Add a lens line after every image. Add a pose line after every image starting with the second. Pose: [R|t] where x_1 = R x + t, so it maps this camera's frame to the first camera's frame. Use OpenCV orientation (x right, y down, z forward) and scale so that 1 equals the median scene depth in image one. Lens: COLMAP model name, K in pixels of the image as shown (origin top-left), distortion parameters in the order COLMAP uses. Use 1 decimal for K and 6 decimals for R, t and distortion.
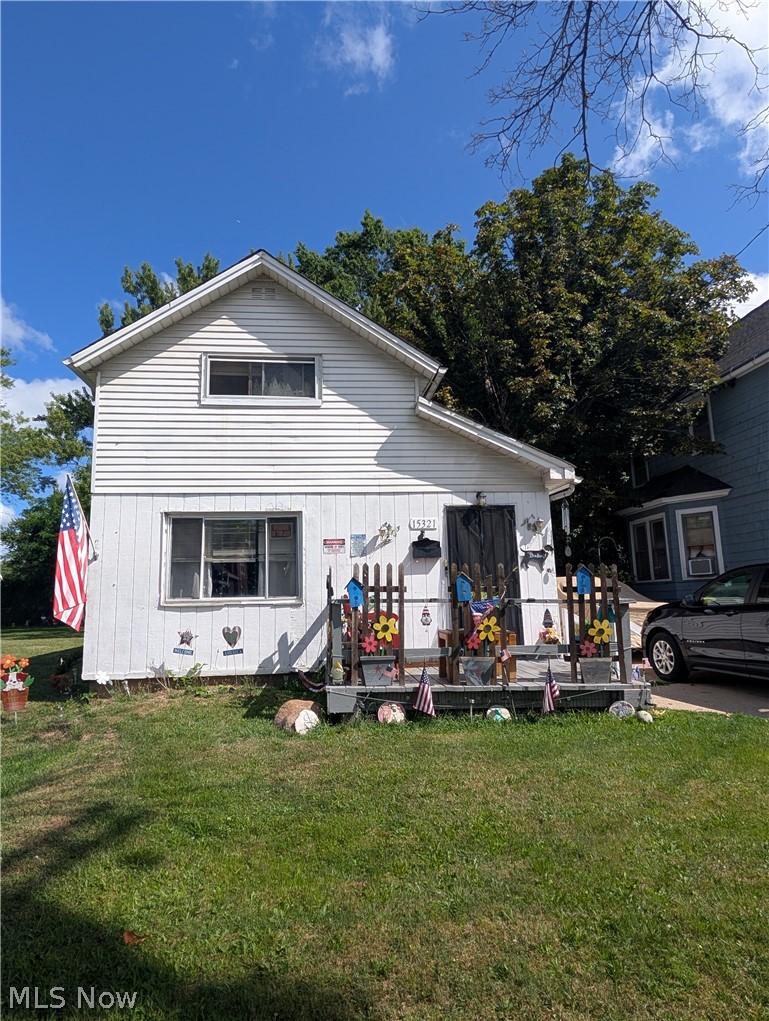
lens RADIAL K [[589.8, 0, 380.2], [0, 589.8, 508.0], [0, 0, 1]] dist [0.004323, 0.001257]
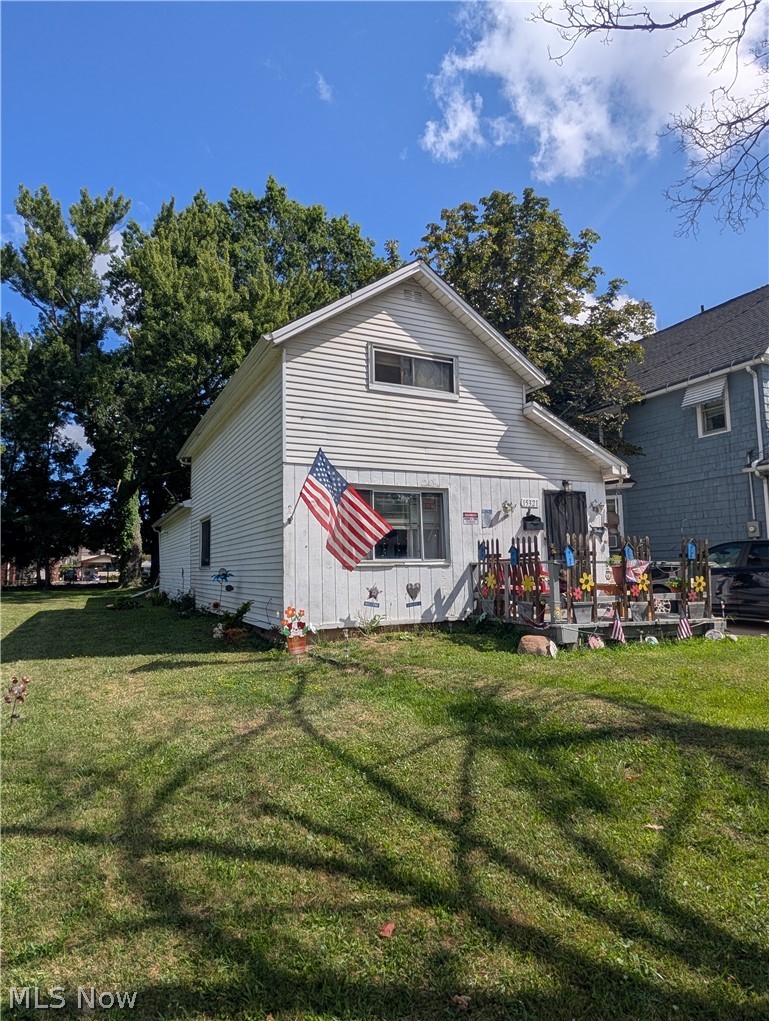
lens RADIAL K [[589.8, 0, 379.7], [0, 589.8, 507.7], [0, 0, 1]] dist [0.004323, 0.001257]
pose [[0.941123, 0.040790, 0.335593, -0.657709], [-0.057642, 0.997519, 0.040406, 0.004145], [-0.333113, -0.057372, 0.941140, -0.082727]]
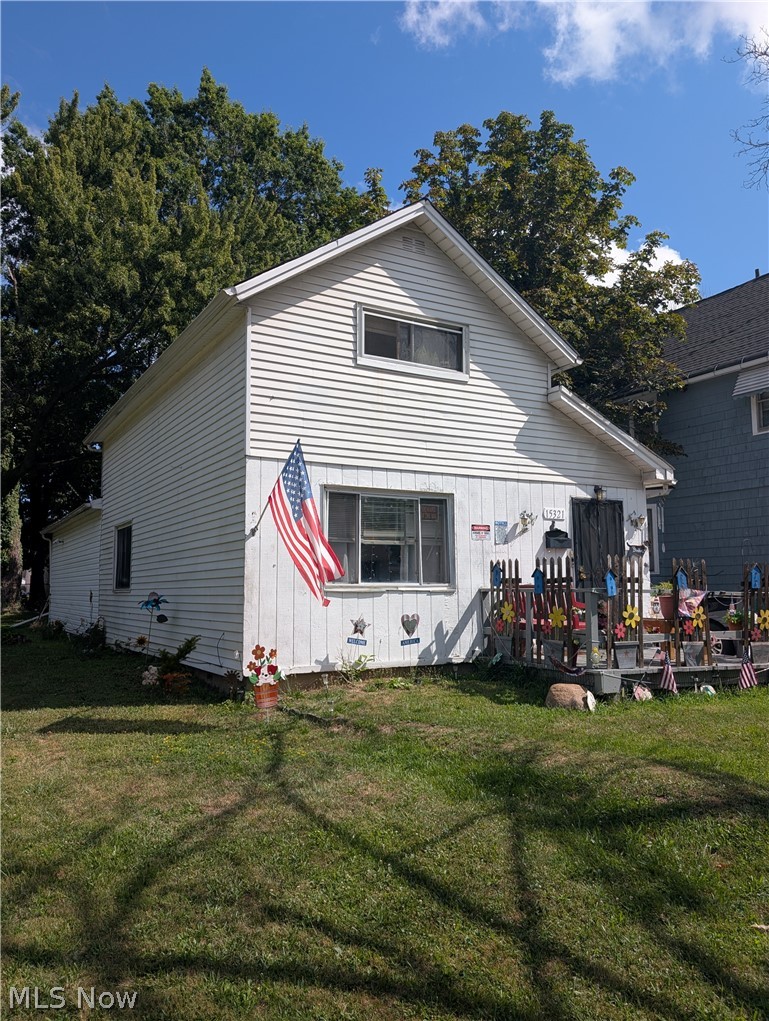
lens RADIAL K [[767.5, 0, 391.9], [0, 767.5, 503.3], [0, 0, 1]] dist [0.034953, -0.029243]
pose [[0.911631, 0.064019, 0.405994, -0.710106], [-0.080579, 0.996464, 0.023808, -0.000123], [-0.403034, -0.054418, 0.913566, -0.075029]]
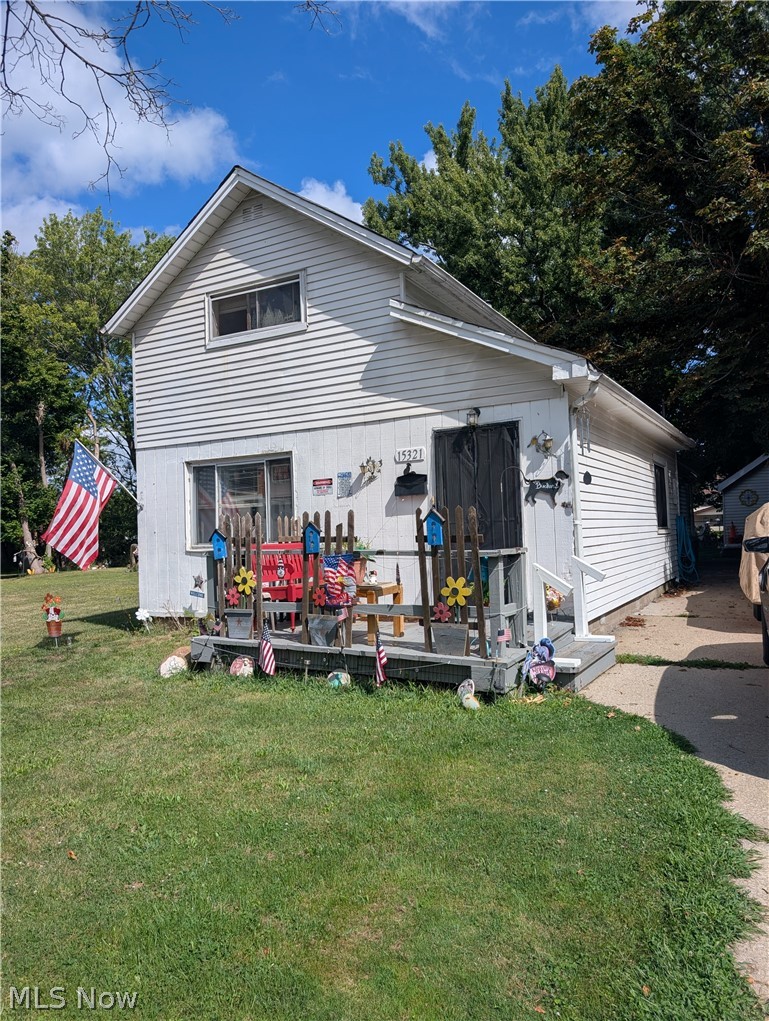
lens RADIAL K [[767.5, 0, 374.6], [0, 767.5, 502.9], [0, 0, 1]] dist [0.034953, -0.029243]
pose [[0.810800, -0.031916, -0.584452, 0.667390], [0.106611, 0.989862, 0.093845, -0.012575], [0.575532, -0.138399, 0.805983, 0.092622]]
